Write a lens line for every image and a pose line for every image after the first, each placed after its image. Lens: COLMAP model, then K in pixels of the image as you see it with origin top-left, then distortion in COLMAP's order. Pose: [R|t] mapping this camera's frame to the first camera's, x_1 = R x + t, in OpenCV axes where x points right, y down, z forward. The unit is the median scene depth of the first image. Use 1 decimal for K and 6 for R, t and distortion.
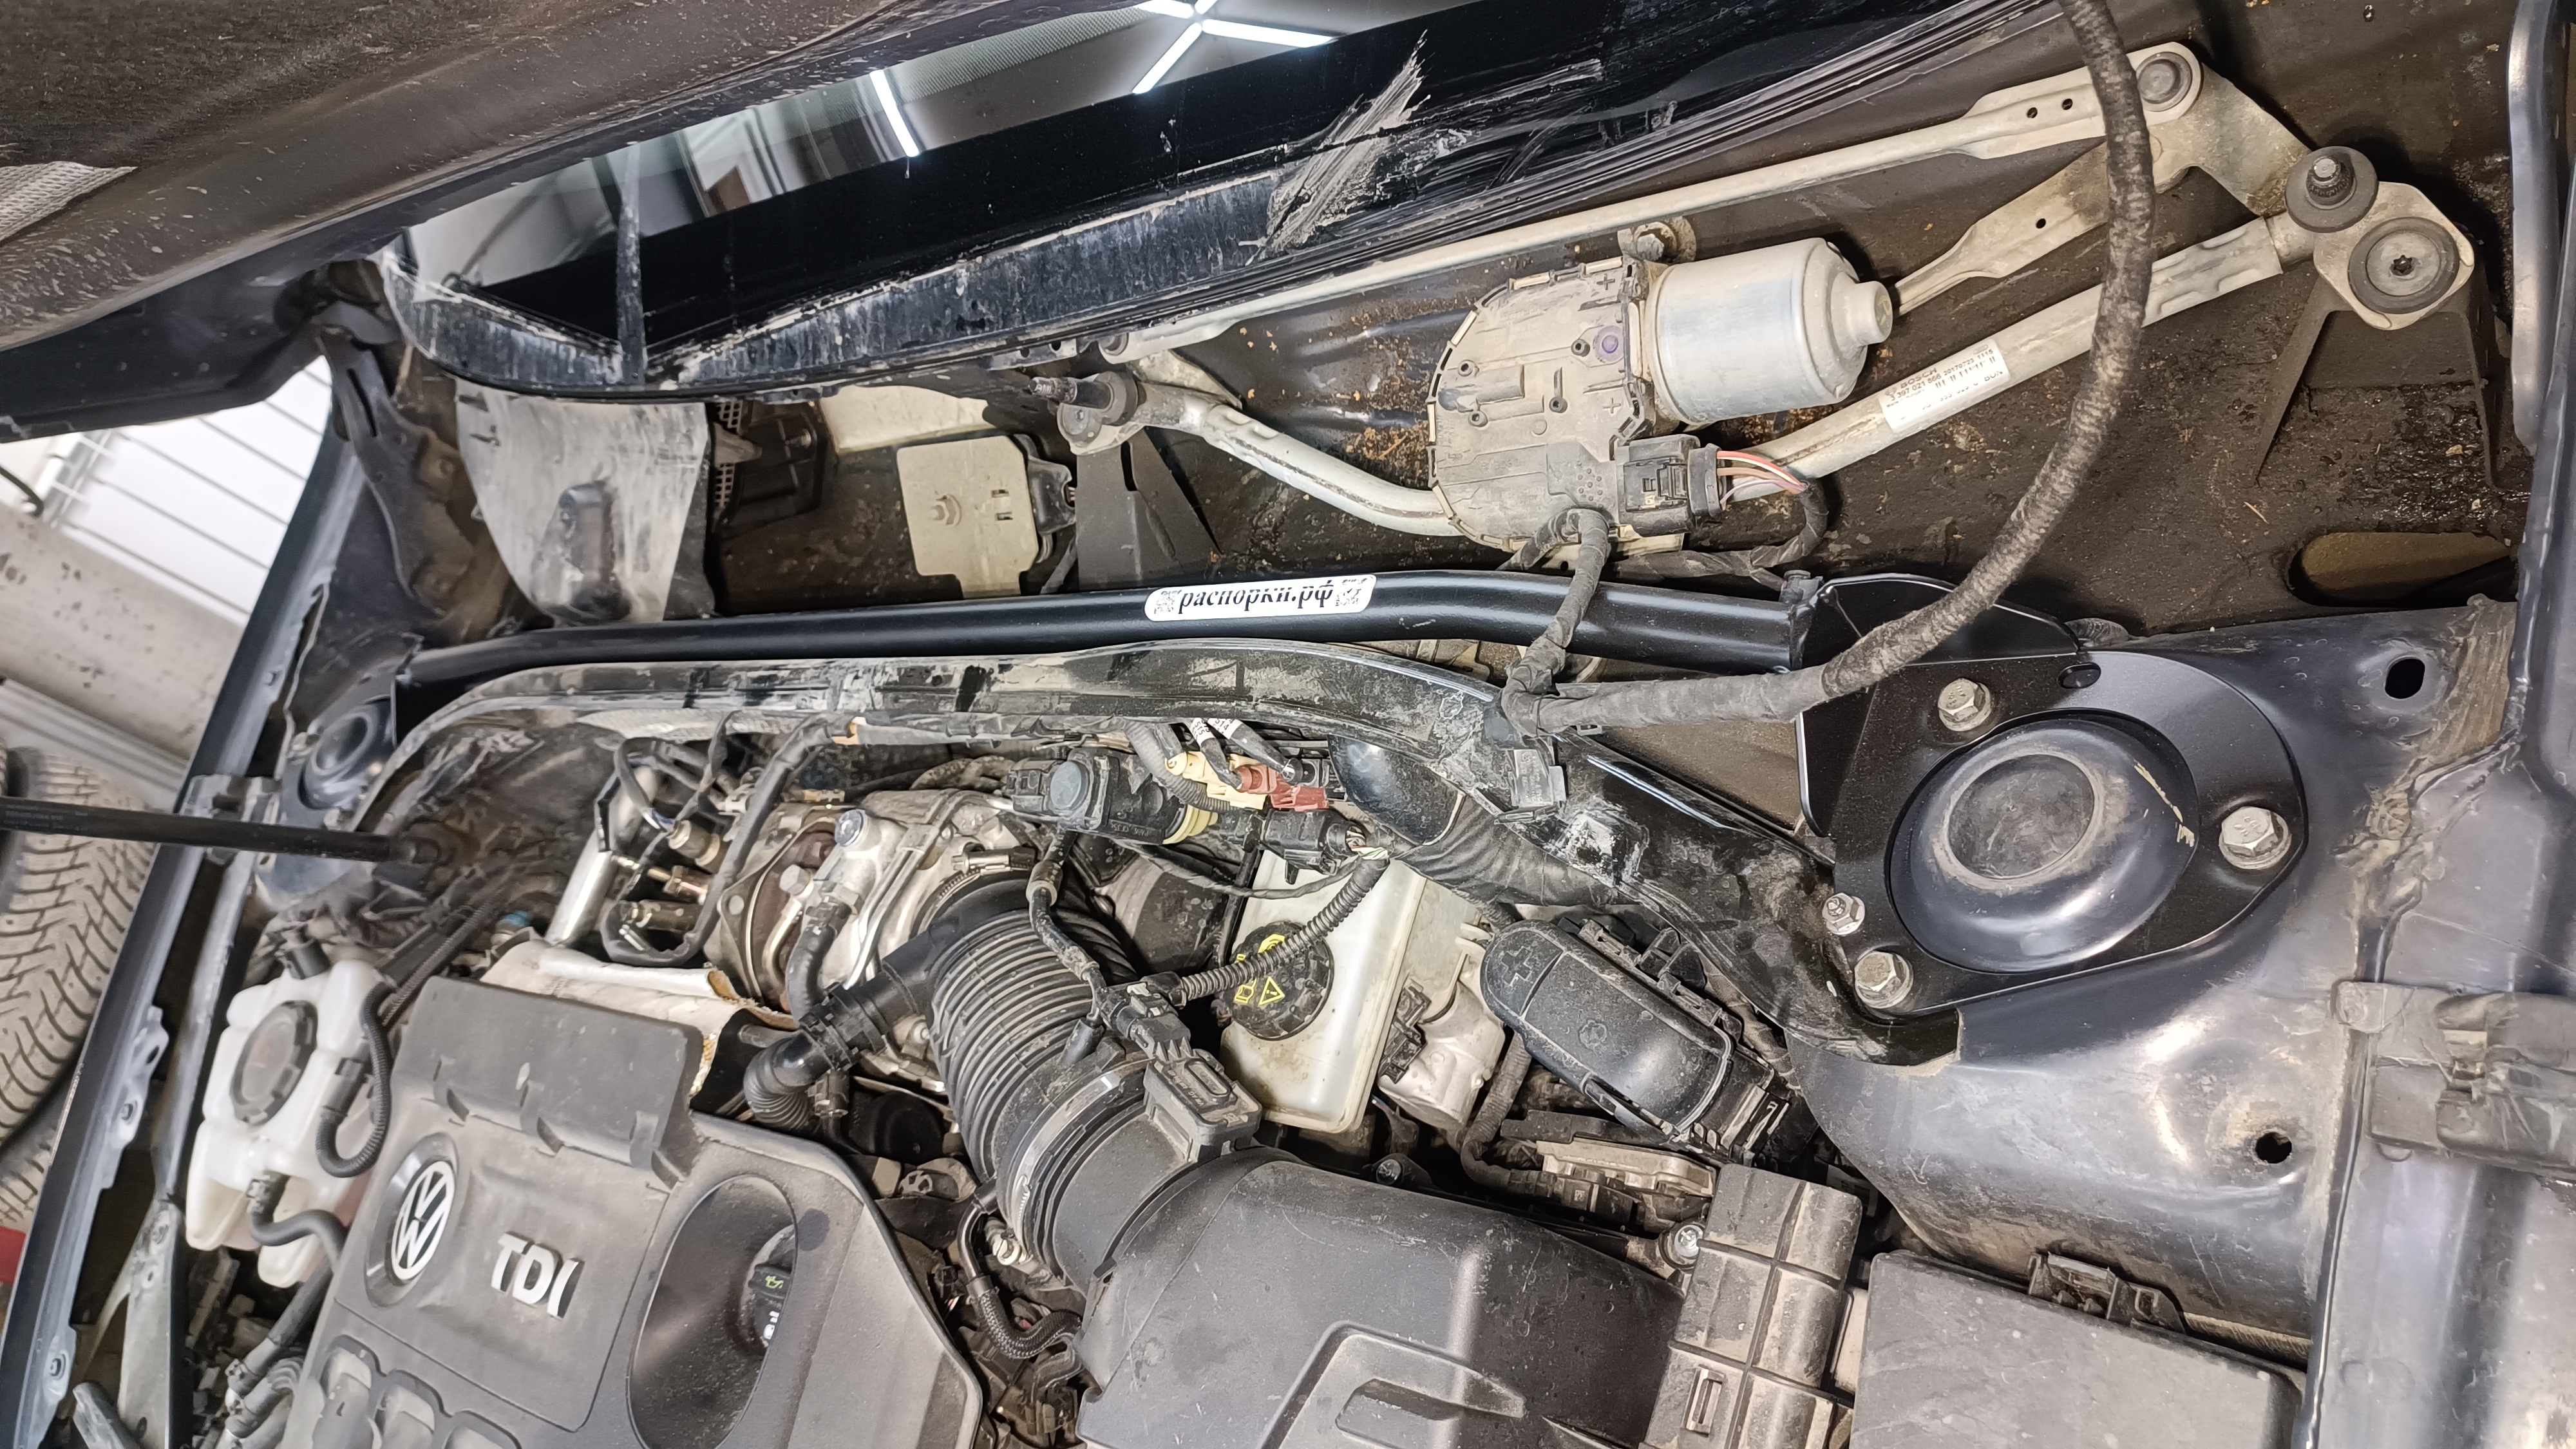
lens RADIAL K [[1884.6, 0, 1288.0], [0, 1884.6, 724.5], [0, 0, 1]] dist [0.007595, 0.006237]
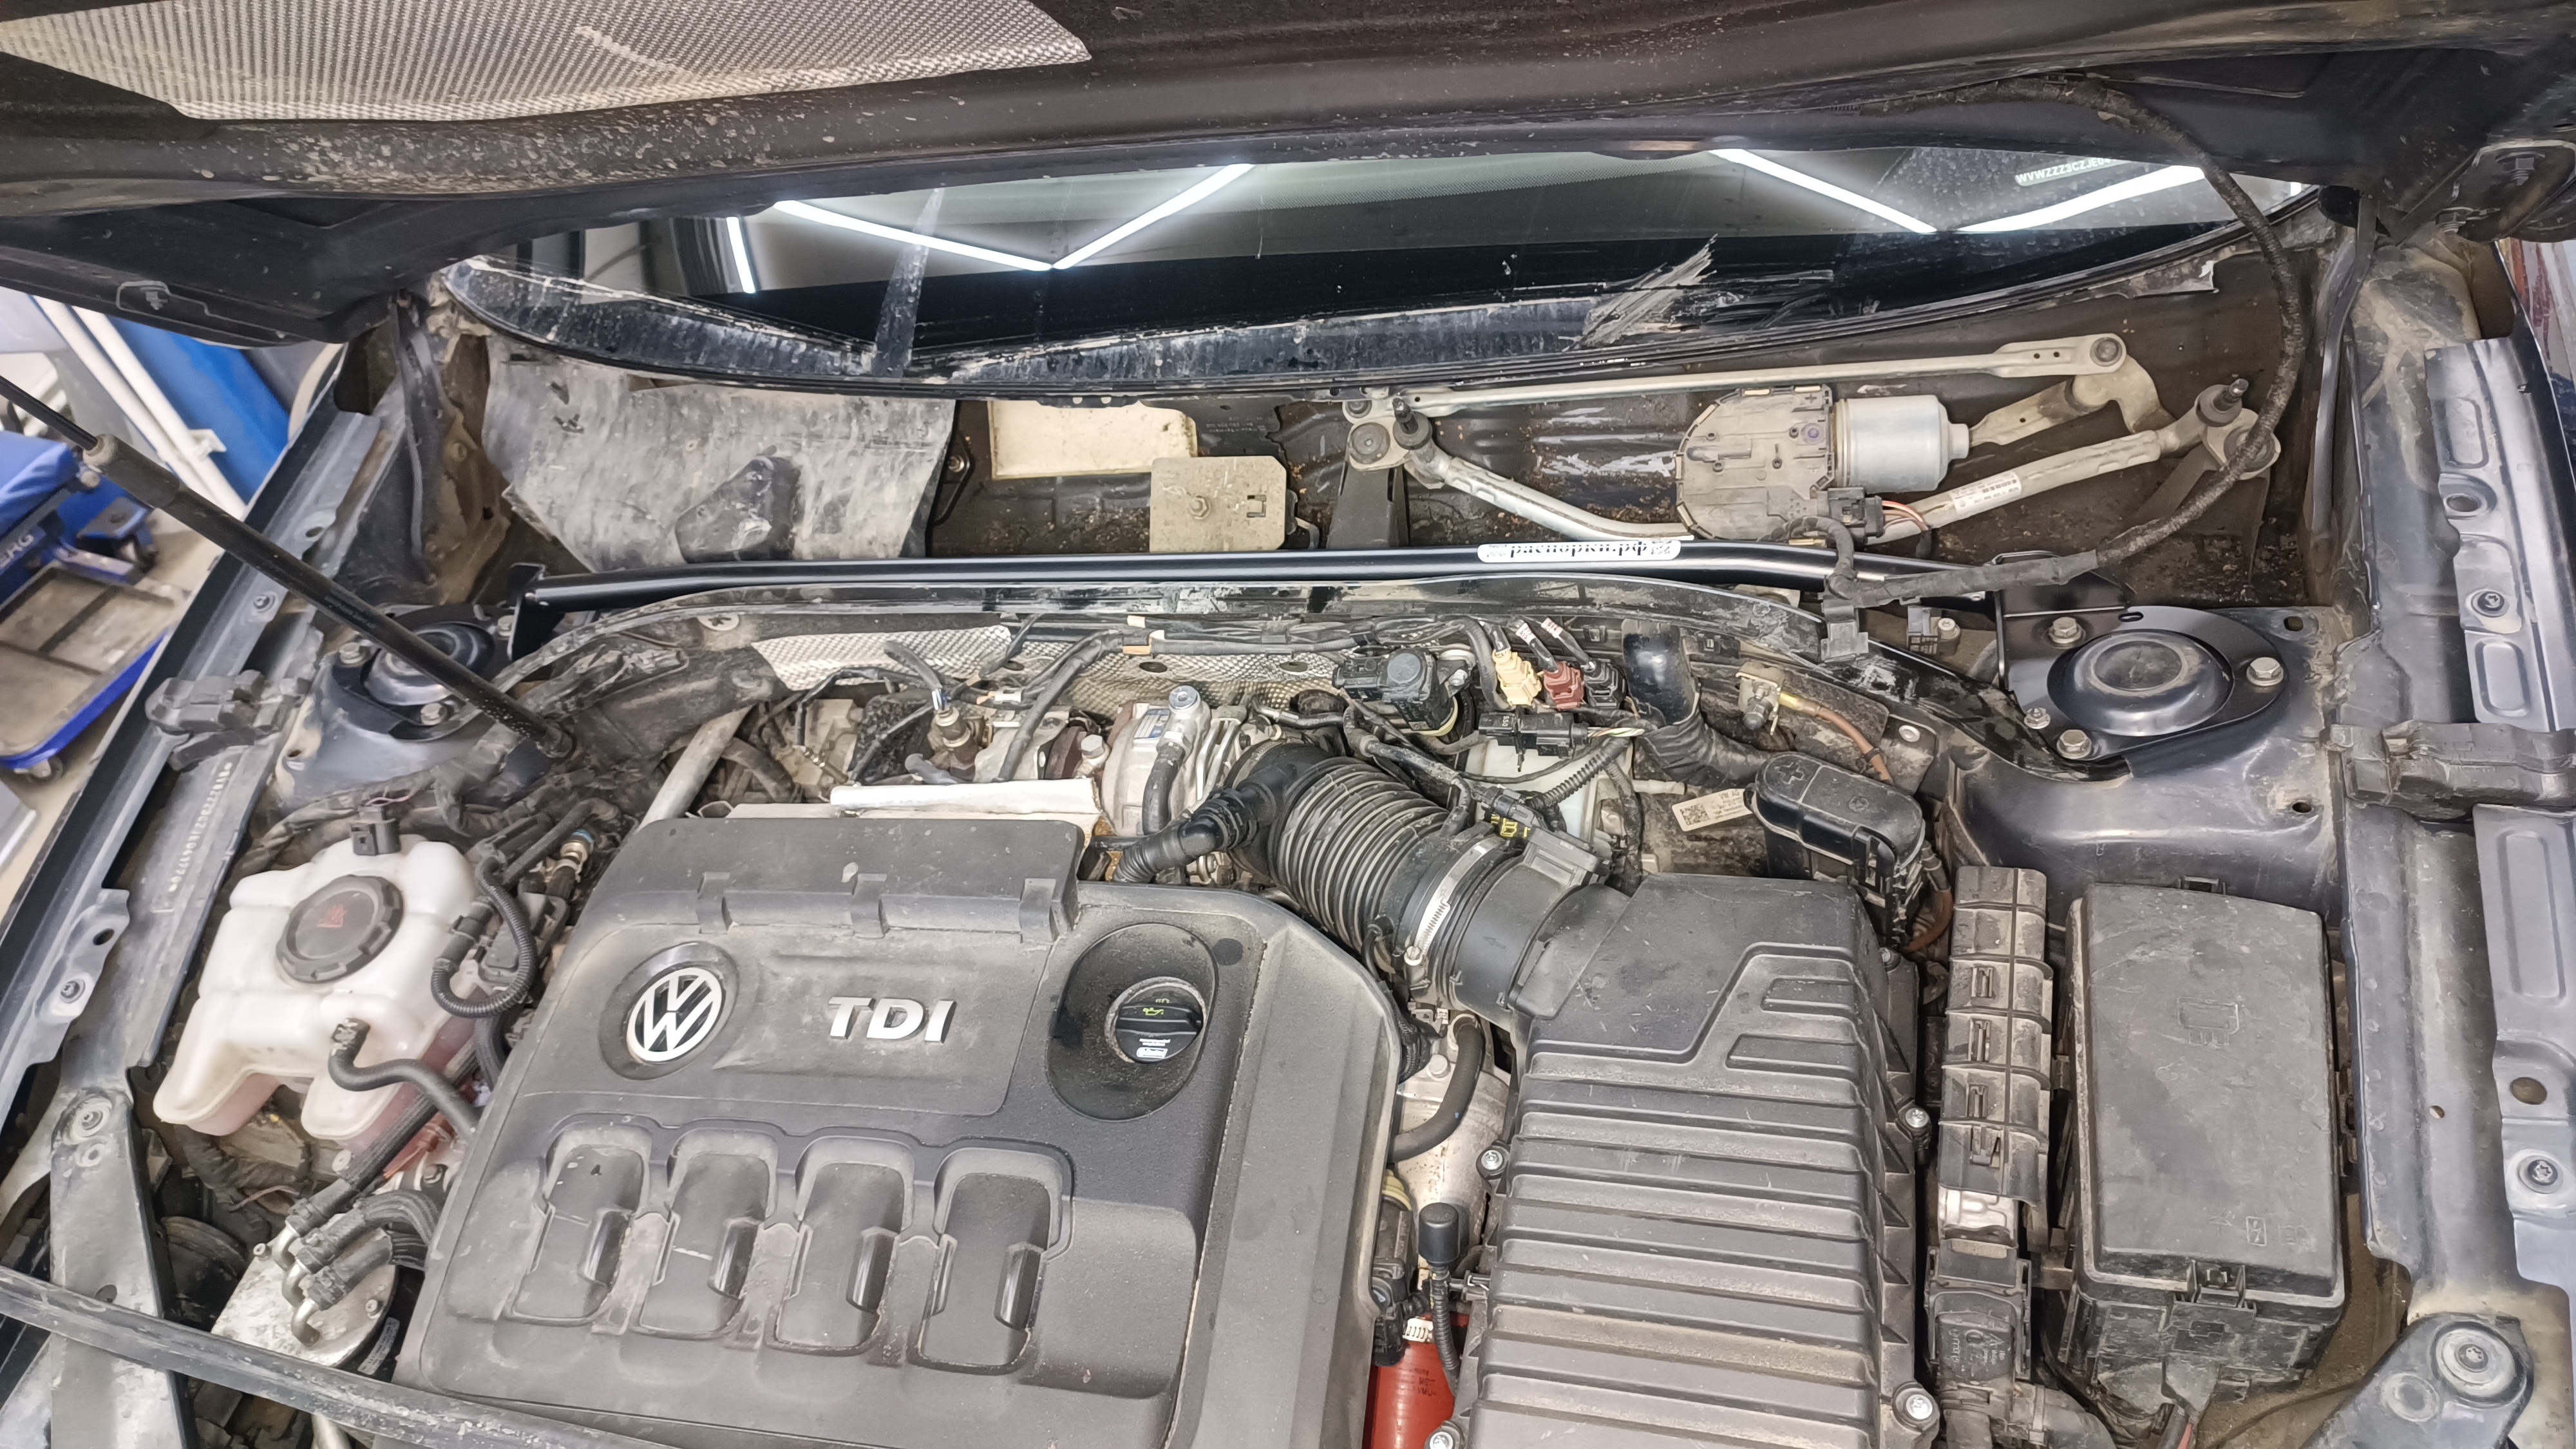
lens RADIAL K [[1871.2, 0, 1288.0], [0, 1871.2, 724.5], [0, 0, 1]] dist [0.017806, -0.000928]
pose [[0.903458, 0.171942, 0.392682, -0.790623], [-0.077425, 0.966419, -0.245028, 0.452285], [-0.421626, 0.190969, 0.886432, -0.205144]]
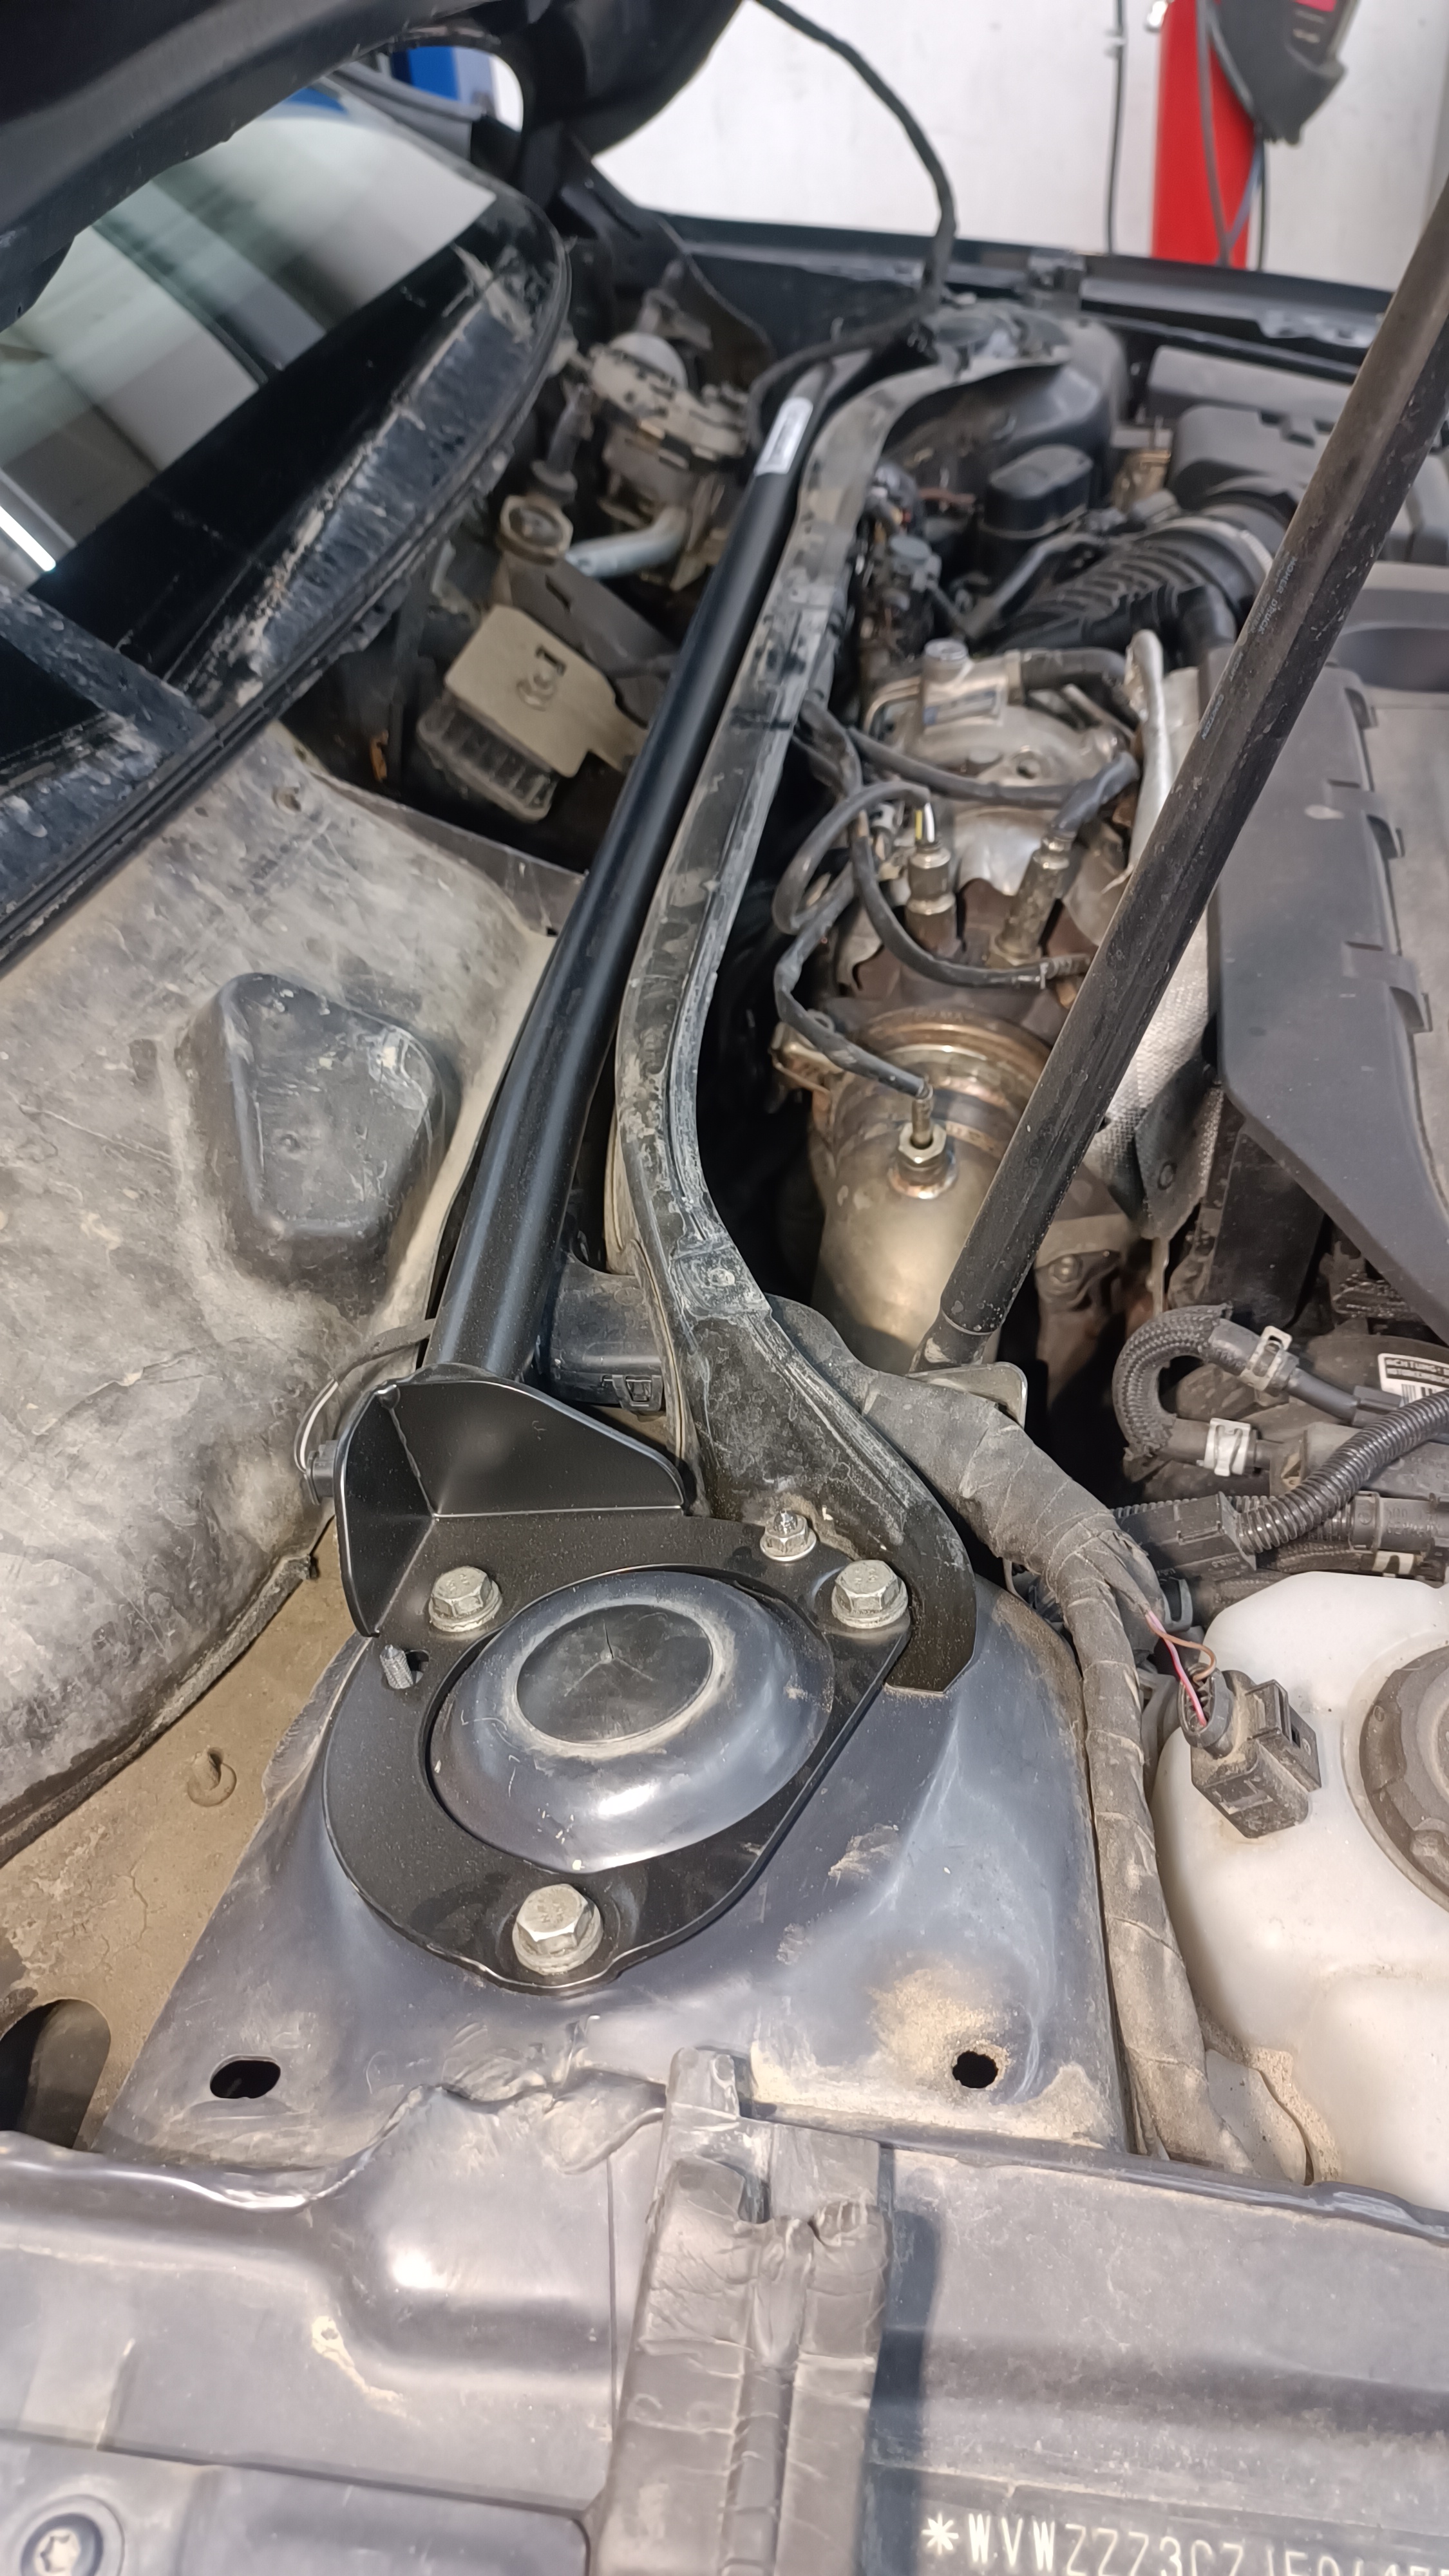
lens RADIAL K [[1911.1, 0, 724.5], [0, 1911.1, 1288.0], [0, 0, 1]] dist [0.028302, 0.001353]
pose [[-0.140016, -0.051720, 0.988797, -1.383473], [0.911500, 0.383316, 0.149121, -0.077986], [-0.386735, 0.922168, -0.006528, 1.576802]]
